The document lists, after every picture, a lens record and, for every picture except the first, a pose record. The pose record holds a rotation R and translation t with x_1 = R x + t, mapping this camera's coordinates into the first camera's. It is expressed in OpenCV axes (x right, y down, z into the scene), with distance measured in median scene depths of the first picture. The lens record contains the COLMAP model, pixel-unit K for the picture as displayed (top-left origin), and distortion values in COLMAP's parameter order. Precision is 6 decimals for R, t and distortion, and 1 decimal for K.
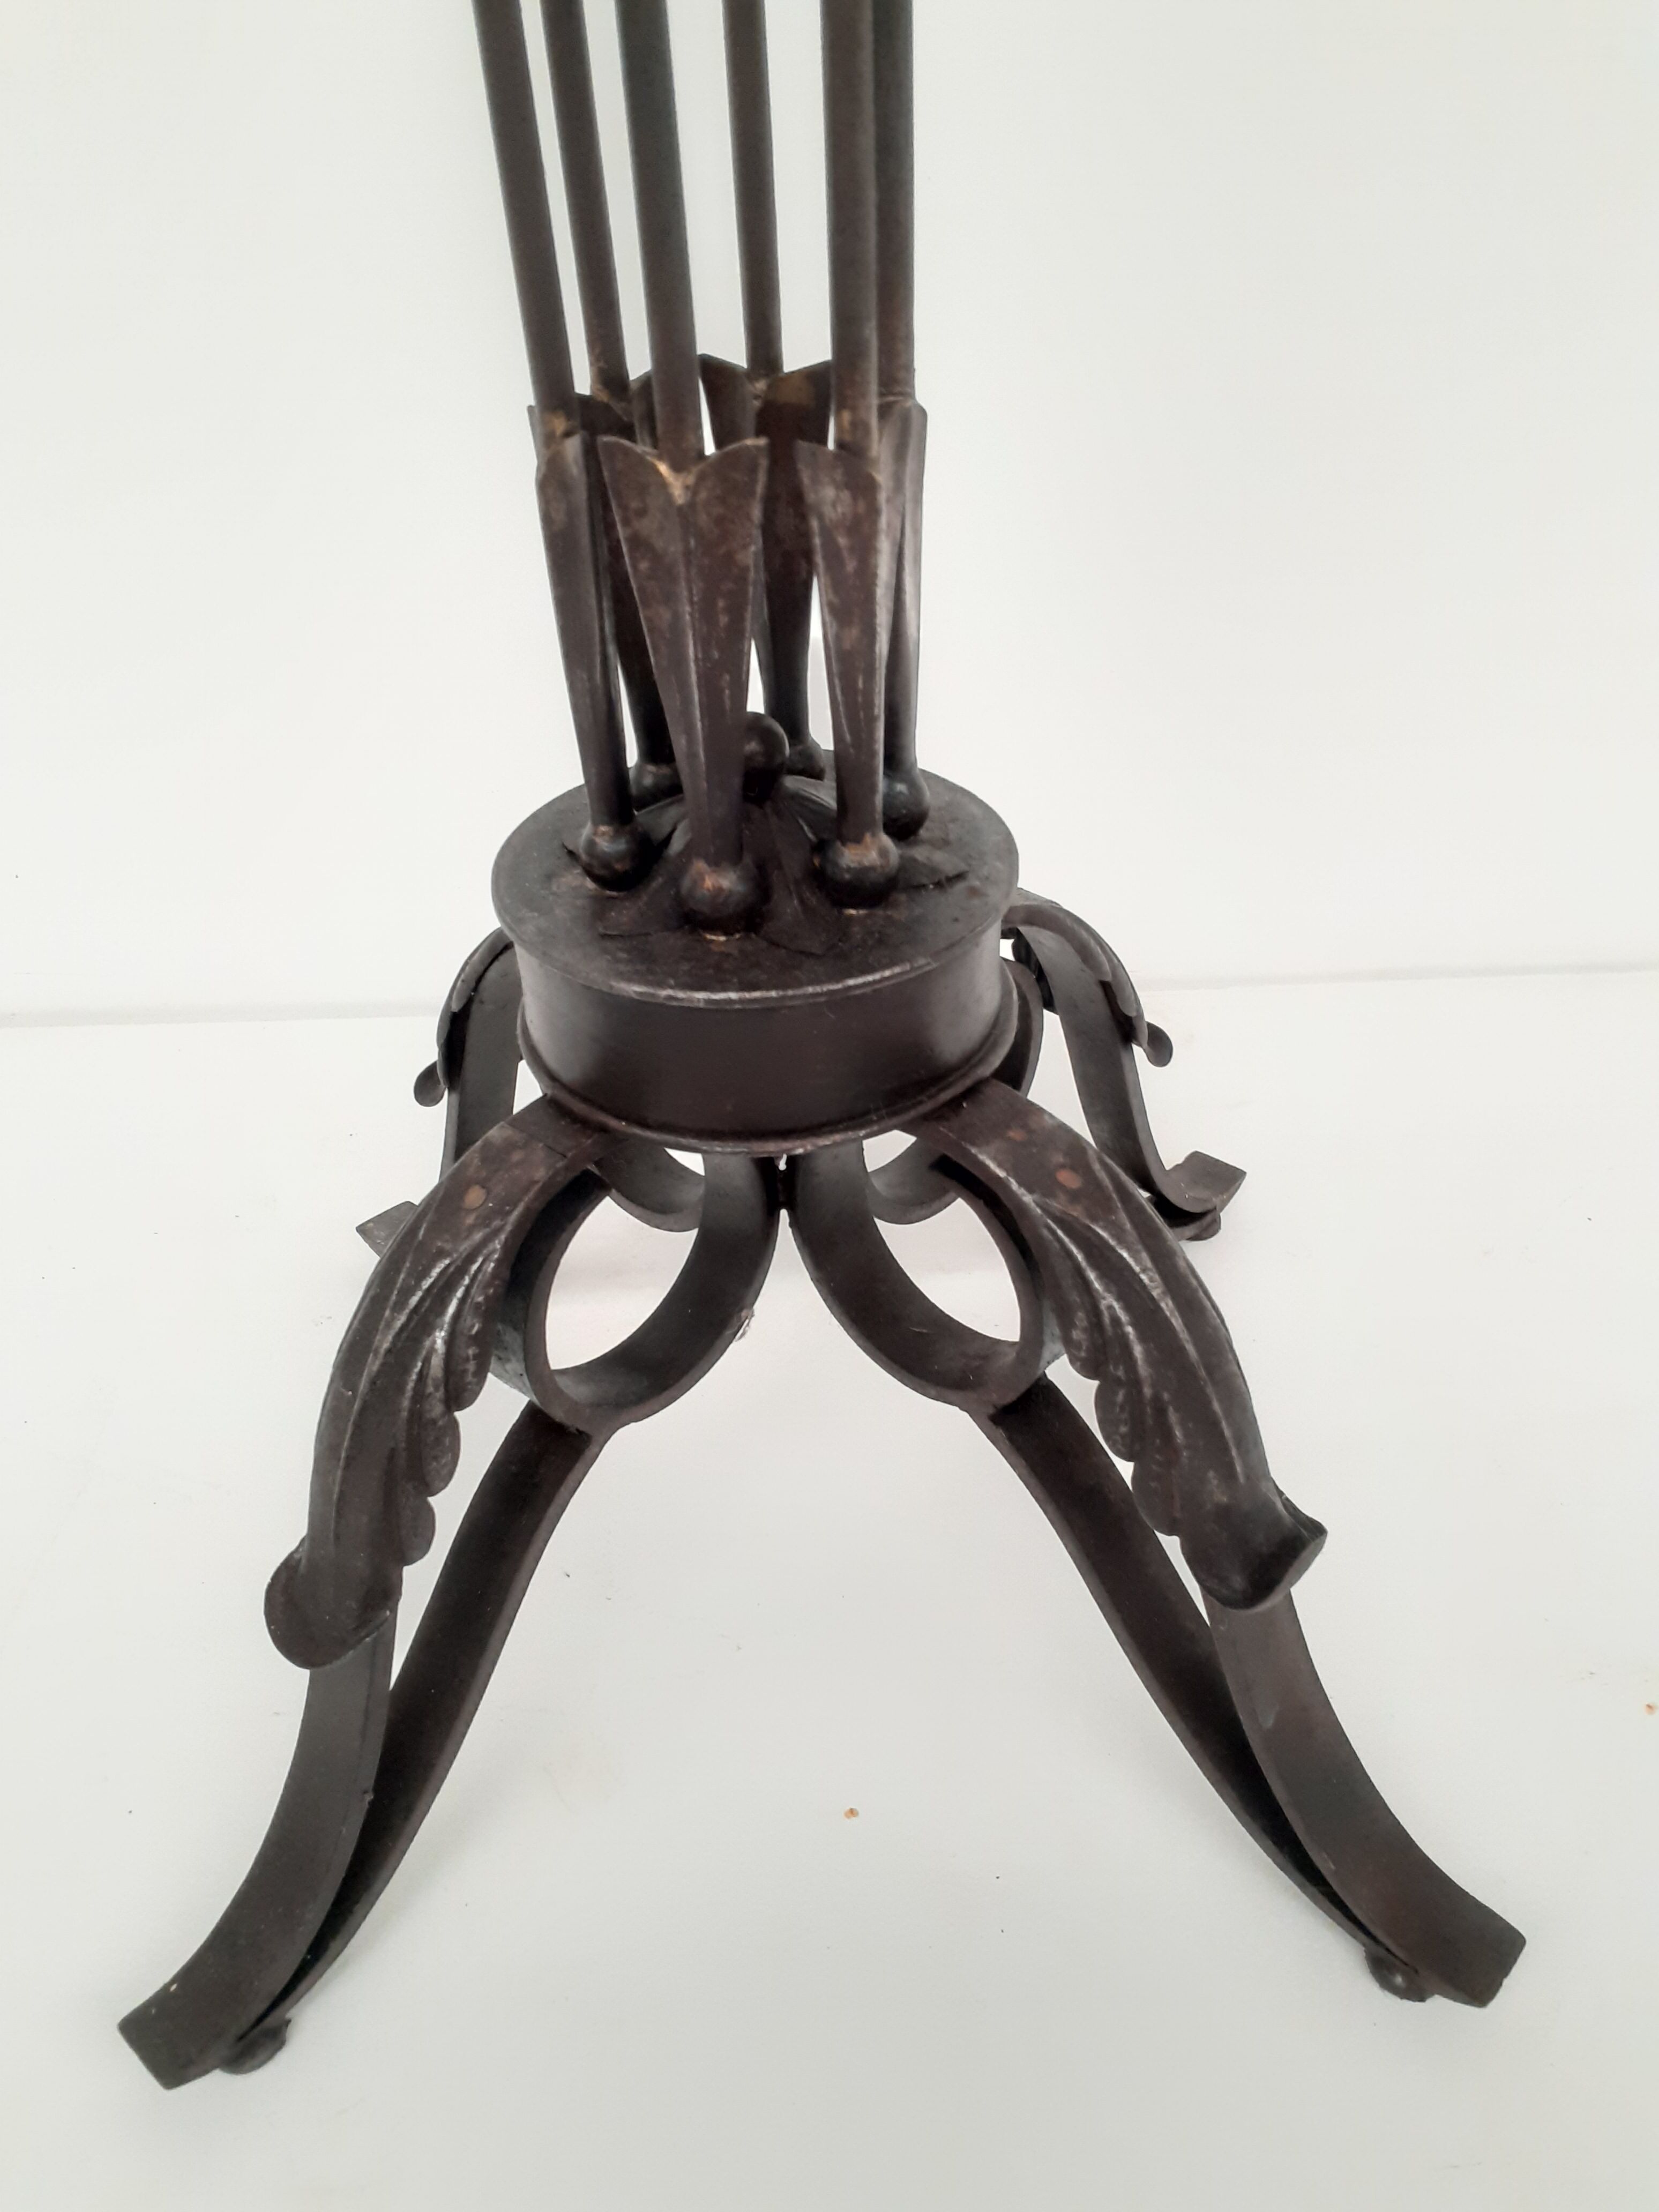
lens RADIAL K [[1768.5, 0, 839.4], [0, 1768.5, 1098.6], [0, 0, 1]] dist [0.098724, -0.072374]
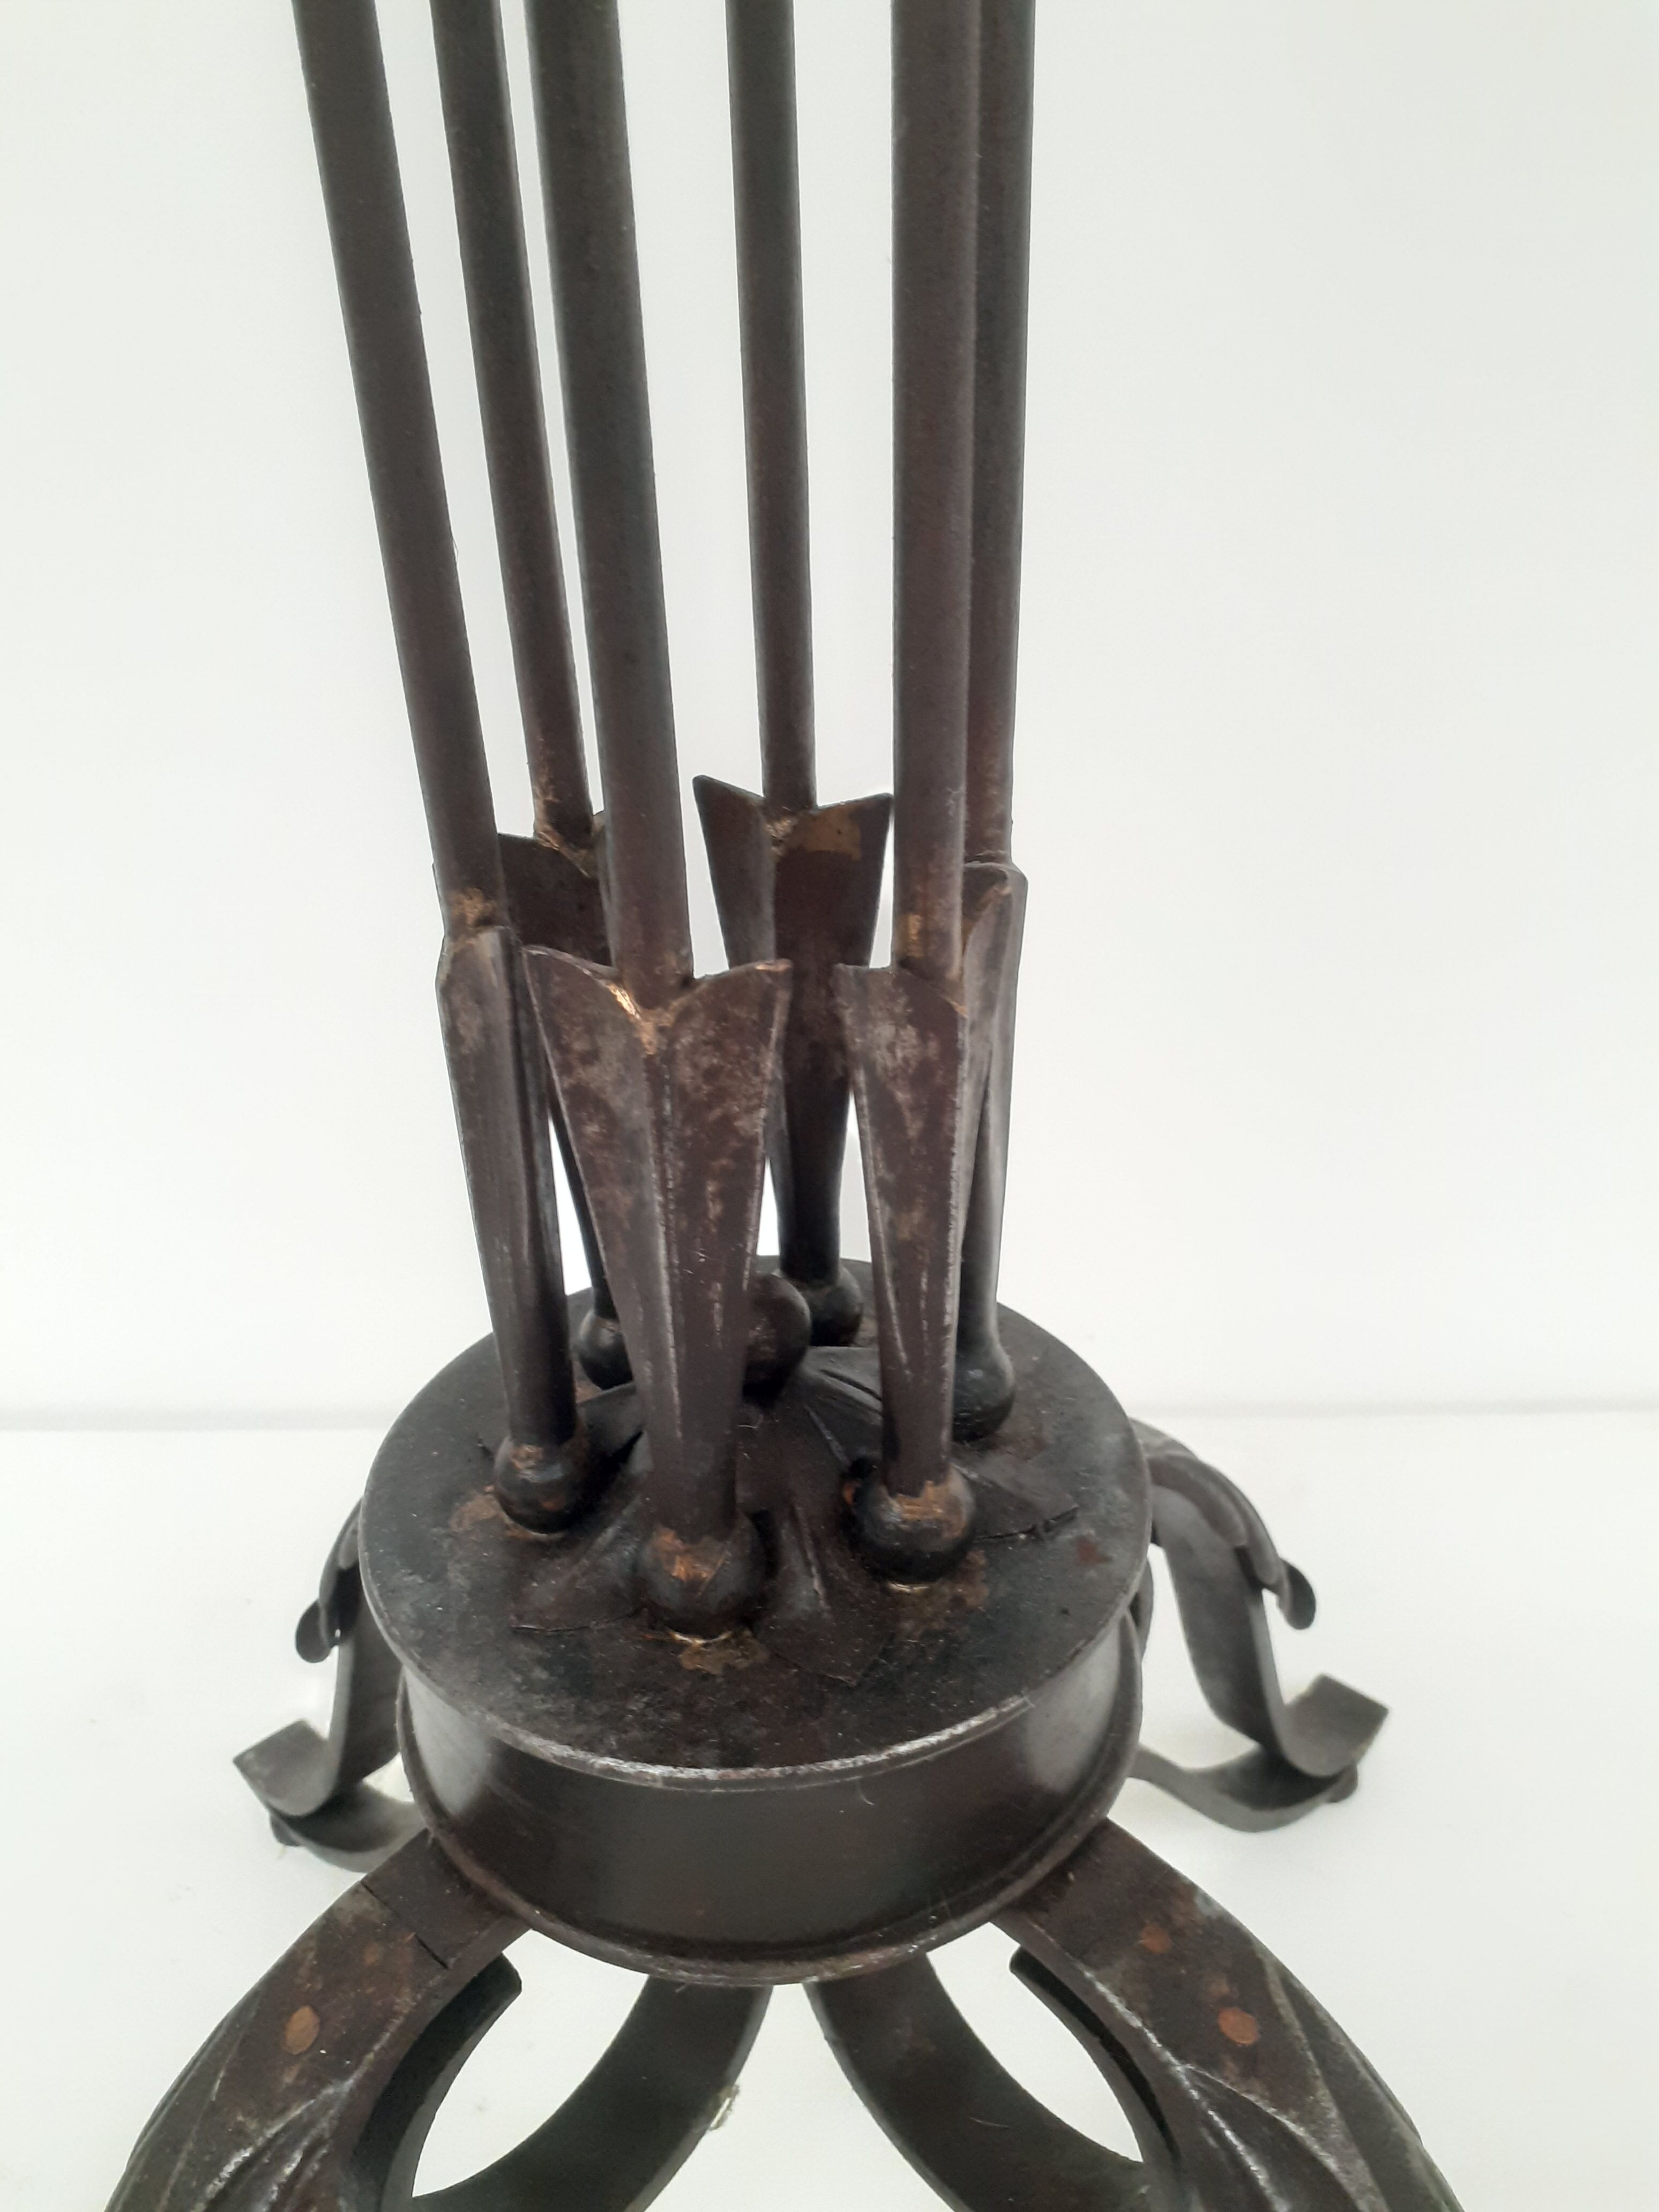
lens RADIAL K [[1768.5, 0, 825.4], [0, 1768.5, 1086.5], [0, 0, 1]] dist [0.098724, -0.072374]
pose [[0.999683, 0.019936, -0.015364, -0.014795], [-0.021583, 0.993045, -0.115741, -0.216245], [0.012949, 0.116036, 0.993161, 0.330261]]
